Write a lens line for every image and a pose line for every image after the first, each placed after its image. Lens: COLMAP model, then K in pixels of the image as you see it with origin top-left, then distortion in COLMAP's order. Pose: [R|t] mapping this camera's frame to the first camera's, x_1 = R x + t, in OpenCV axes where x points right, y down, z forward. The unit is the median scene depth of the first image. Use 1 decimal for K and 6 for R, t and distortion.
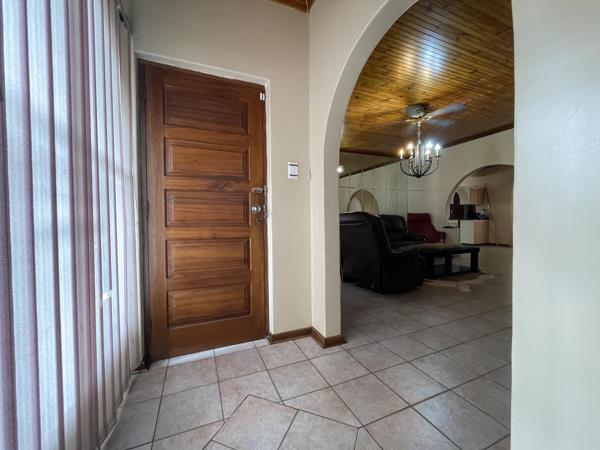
lens RADIAL K [[242.0, 0, 301.1], [0, 242.0, 221.4], [0, 0, 1]] dist [-0.000774, -0.000020]
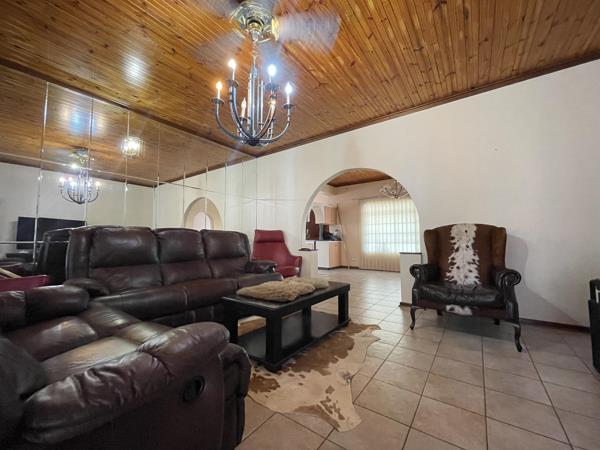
lens RADIAL K [[242.0, 0, 301.1], [0, 242.0, 221.4], [0, 0, 1]] dist [-0.000774, -0.000020]
pose [[0.858745, 0.046210, 0.510315, 0.165770], [0.000153, 0.995902, -0.090438, 0.003548], [-0.512403, 0.077741, 0.855219, 0.280940]]
